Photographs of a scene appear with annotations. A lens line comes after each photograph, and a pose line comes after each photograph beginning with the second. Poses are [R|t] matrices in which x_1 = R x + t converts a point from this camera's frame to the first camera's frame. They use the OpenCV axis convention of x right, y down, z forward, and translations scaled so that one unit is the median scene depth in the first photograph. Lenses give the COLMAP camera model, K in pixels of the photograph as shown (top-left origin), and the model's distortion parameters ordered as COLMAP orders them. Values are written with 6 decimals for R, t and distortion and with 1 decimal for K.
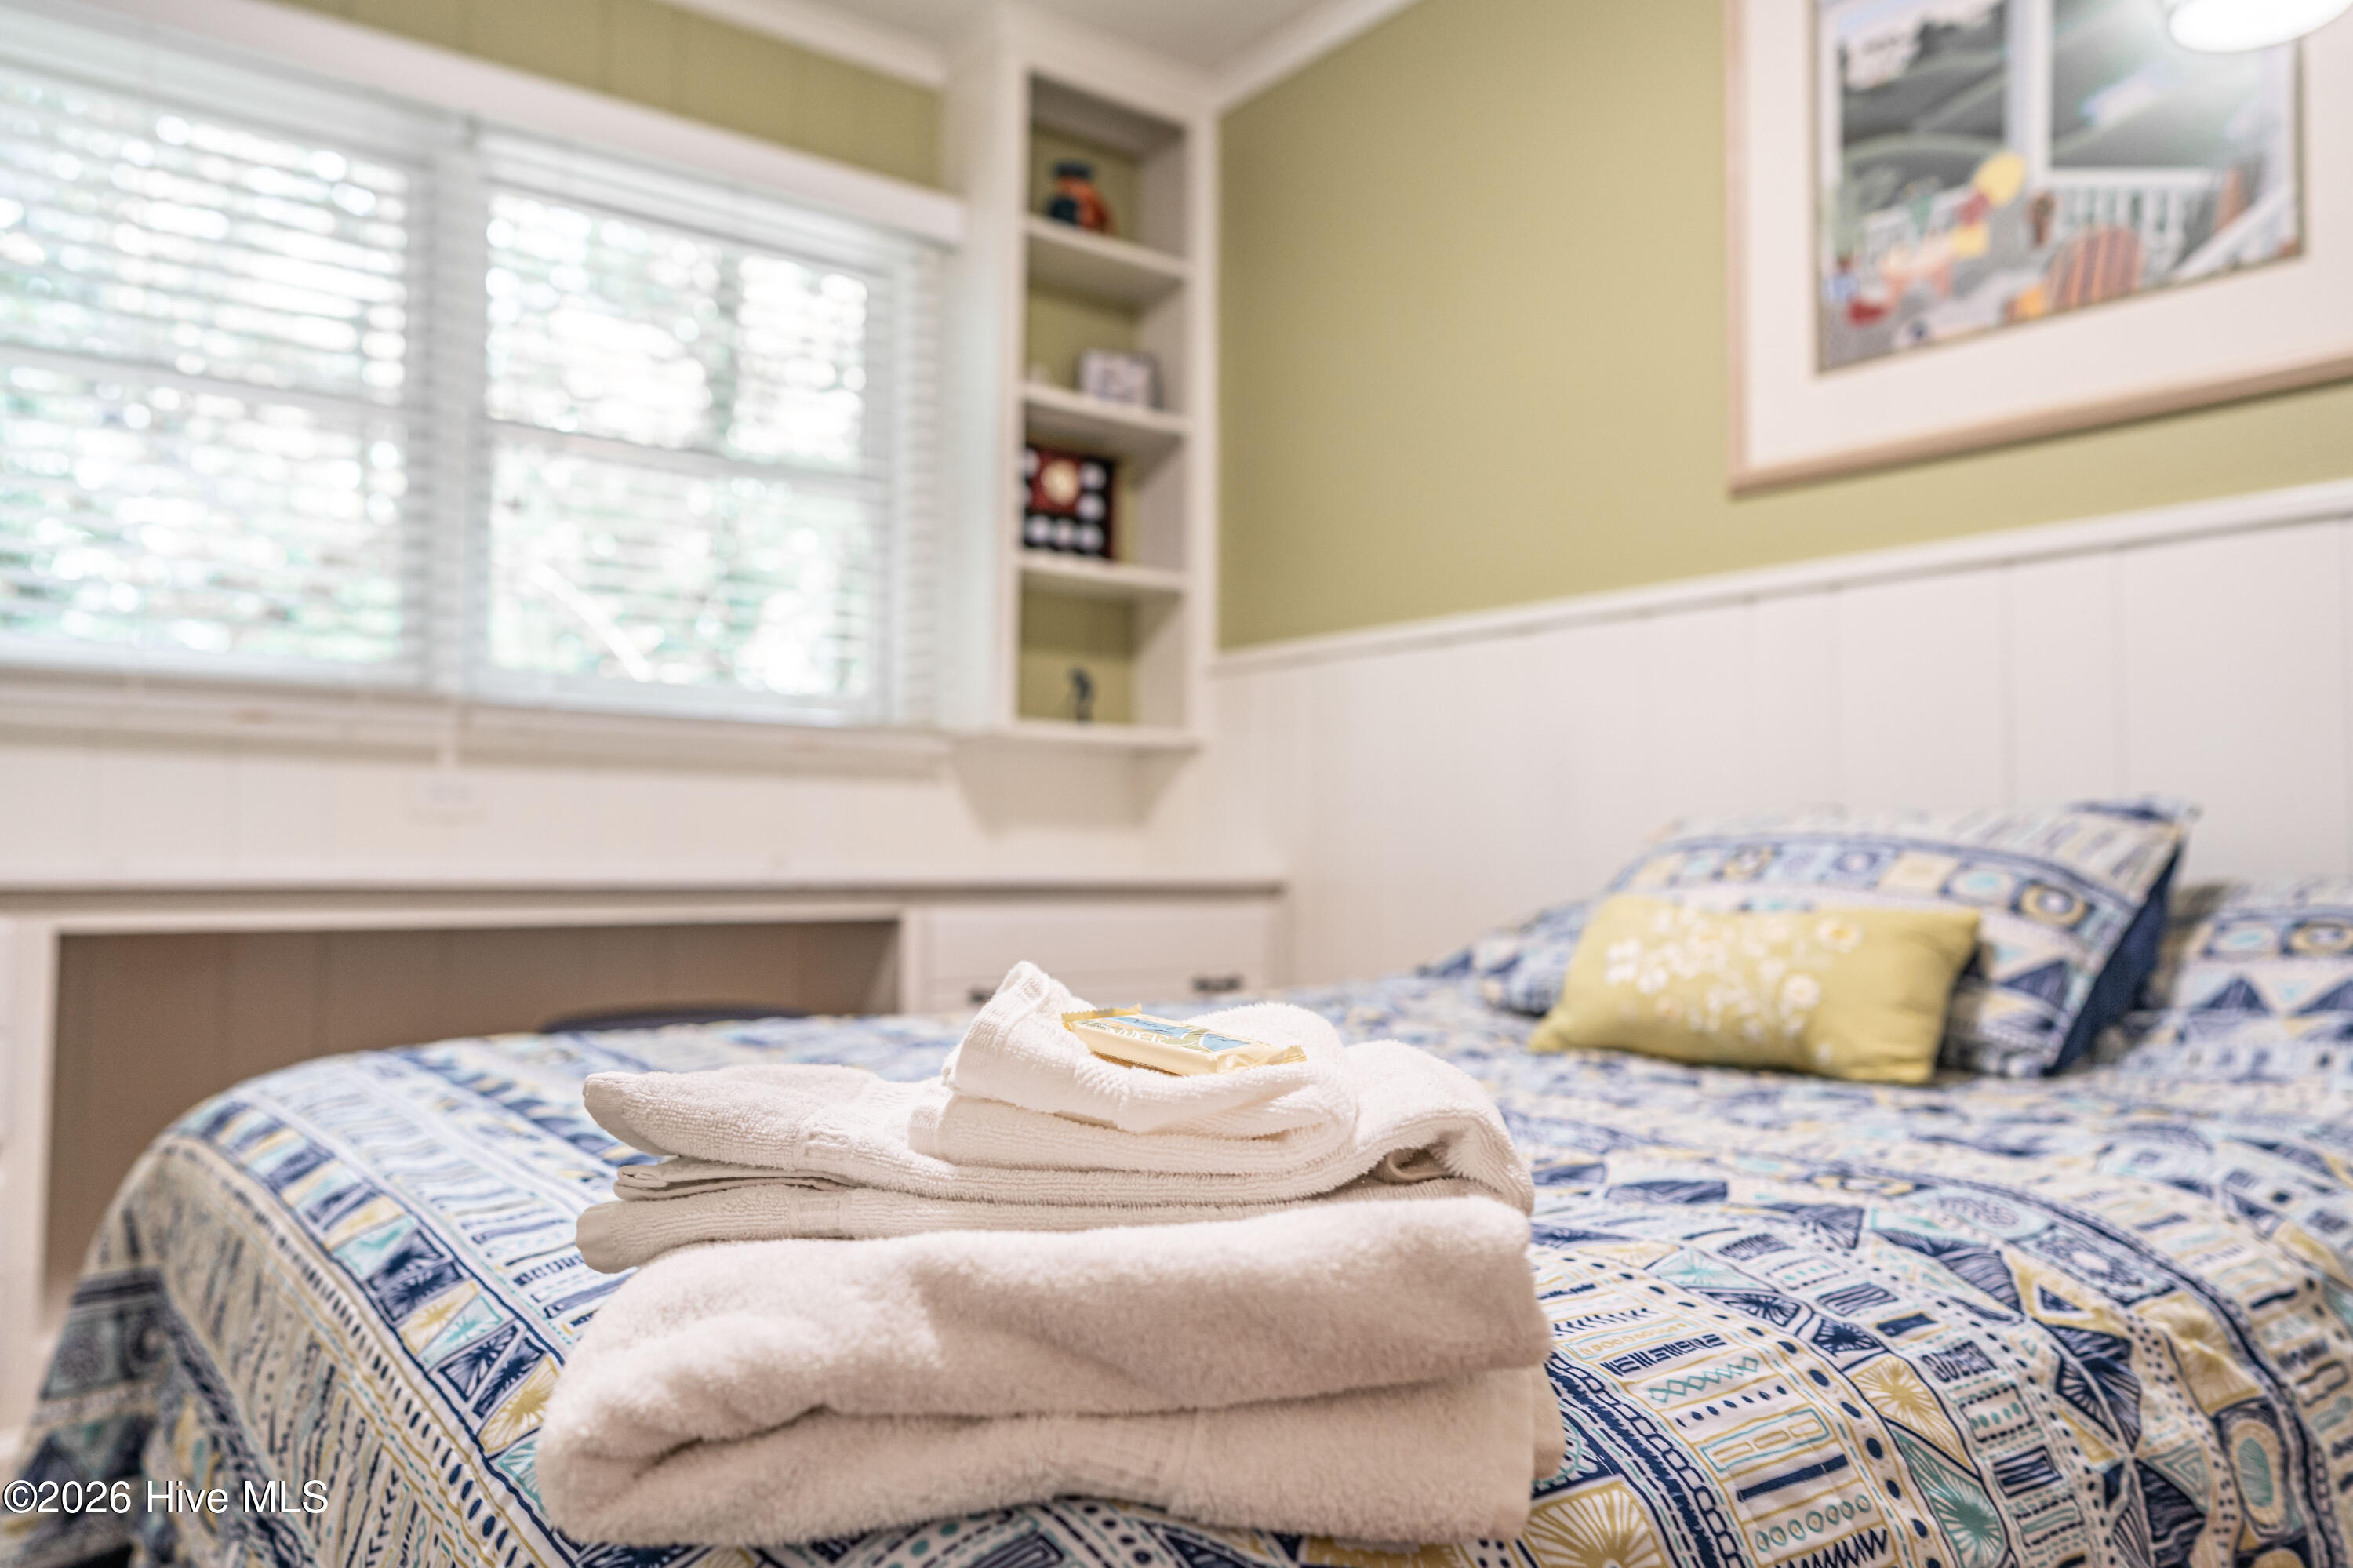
lens RADIAL K [[1598.6, 0, 1164.8], [0, 1598.6, 773.7], [0, 0, 1]] dist [-0.009114, 0.008605]
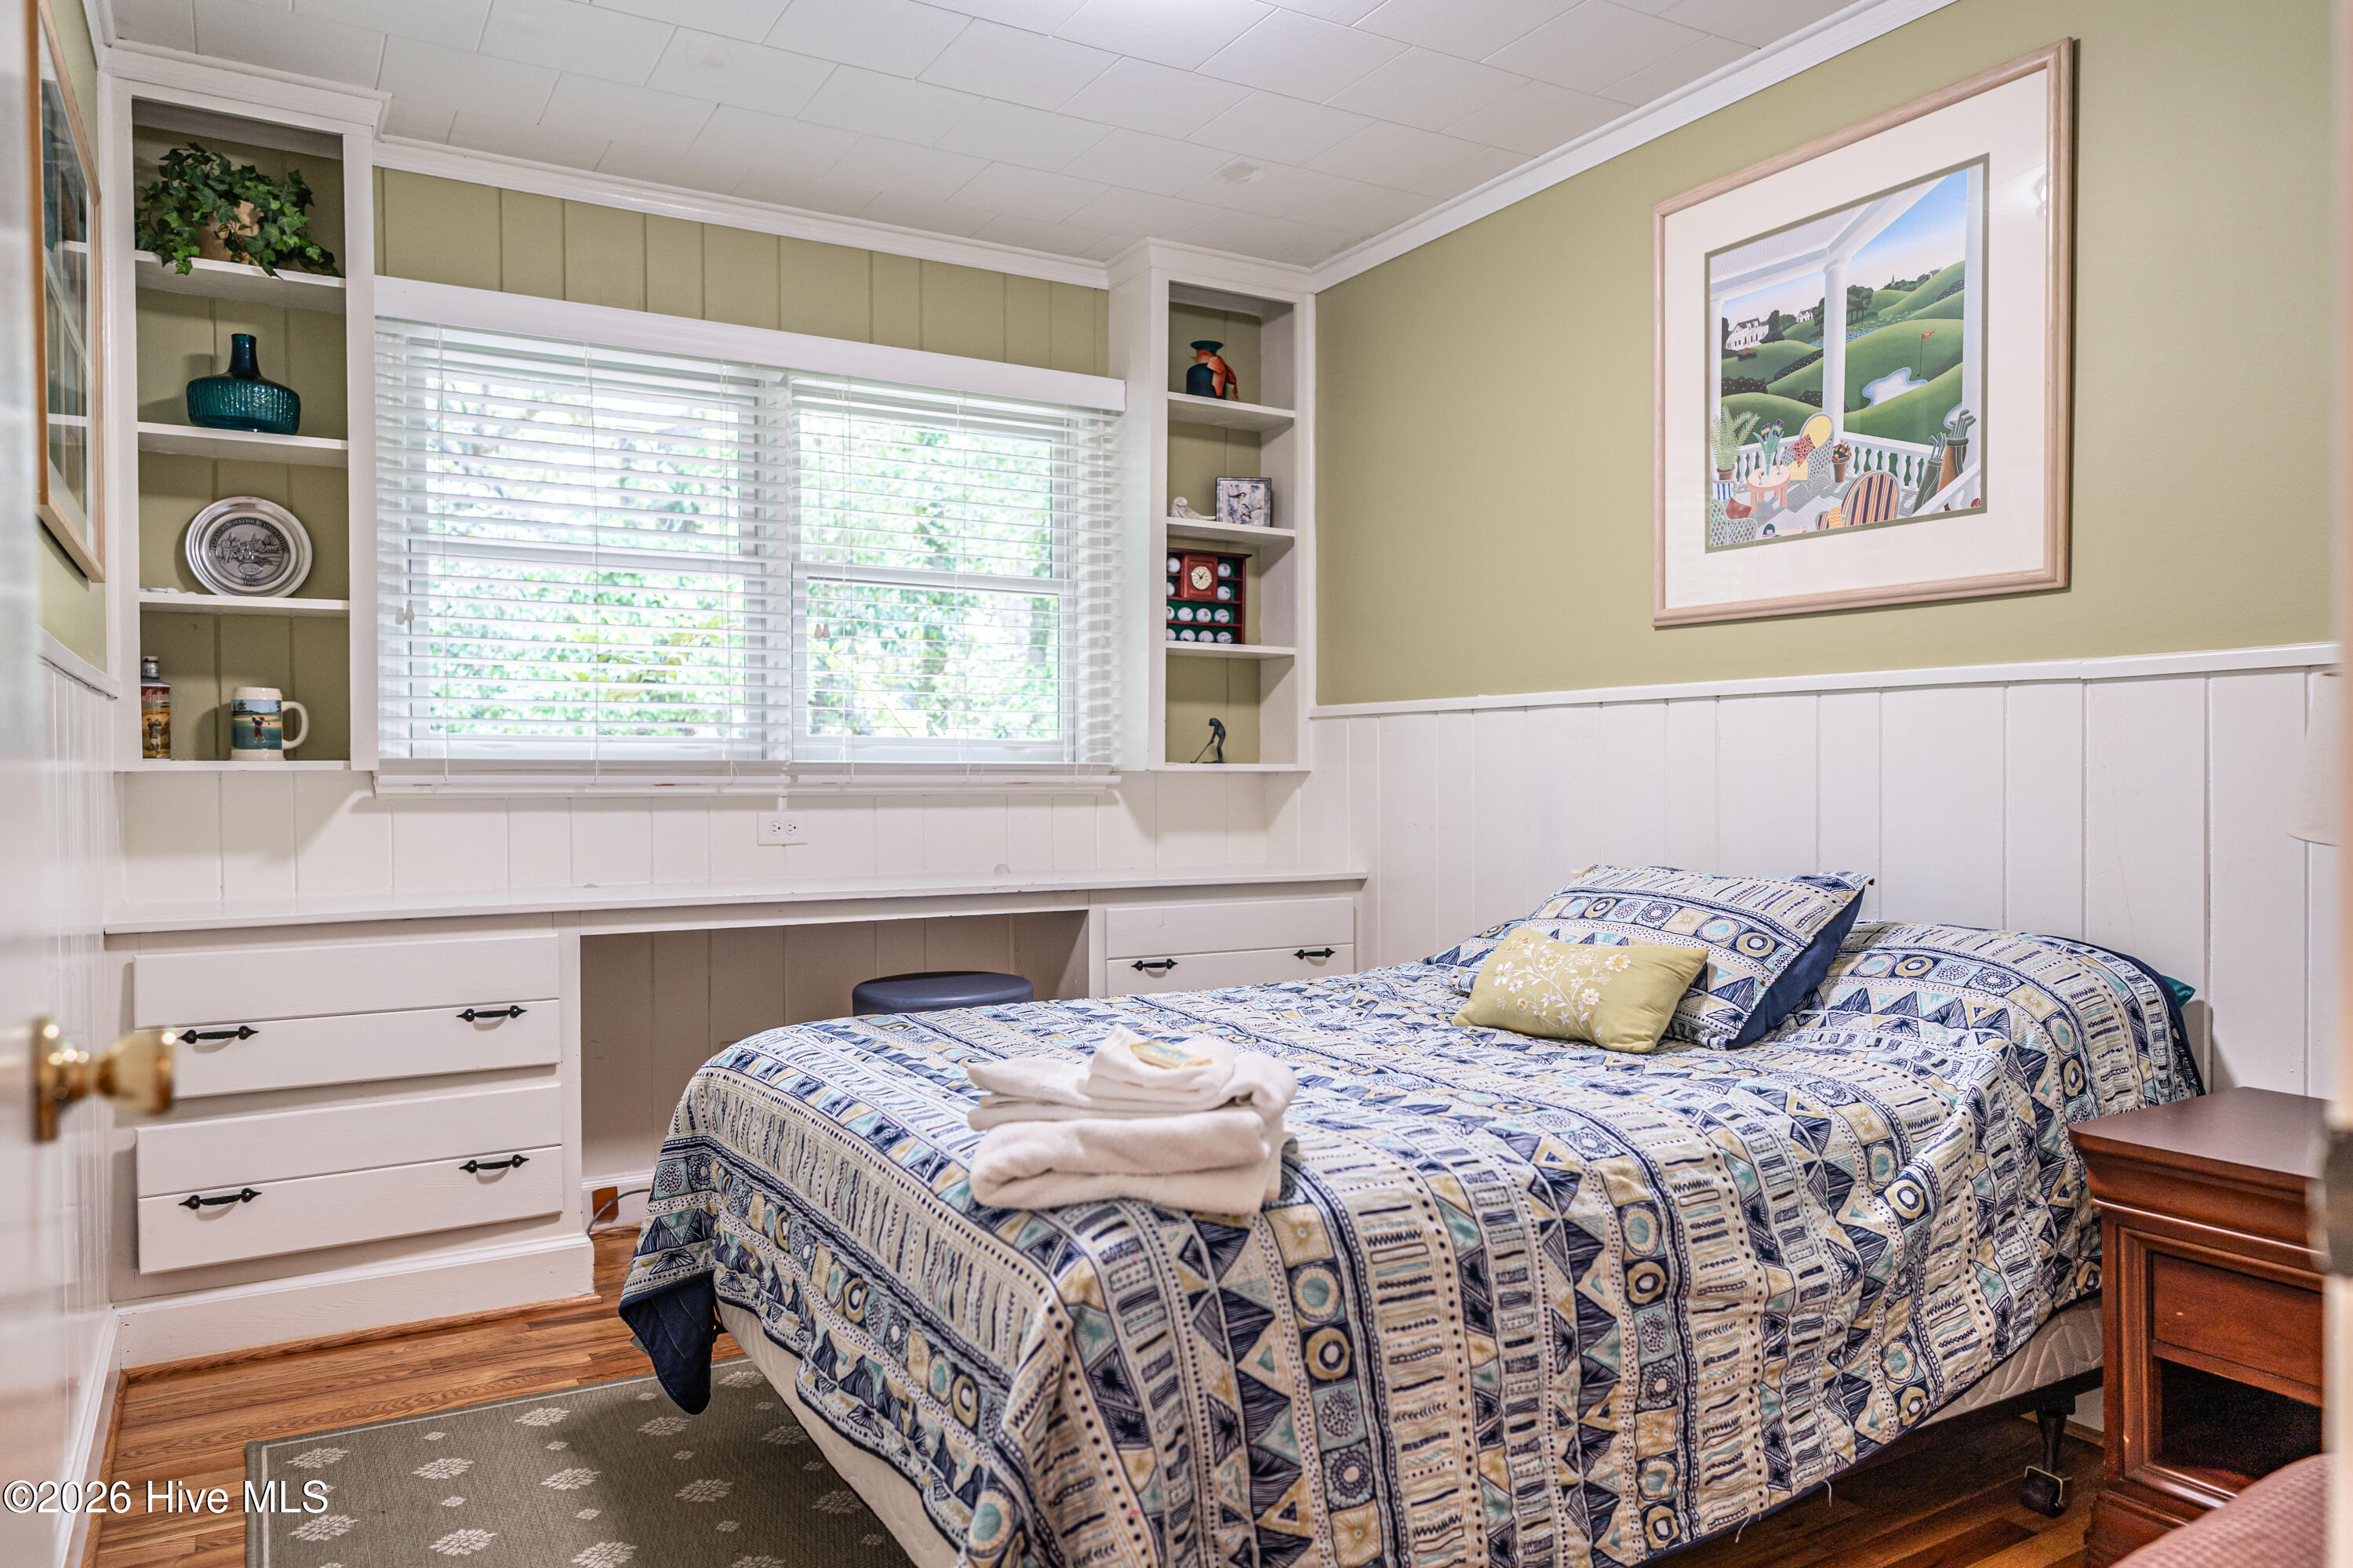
lens RADIAL K [[1598.6, 0, 1186.0], [0, 1598.6, 794.1], [0, 0, 1]] dist [-0.009114, 0.008605]
pose [[0.994172, -0.004825, -0.107702, 0.141246], [0.012365, 0.997508, 0.069458, -0.201963], [0.107099, -0.070385, 0.991754, -0.728993]]
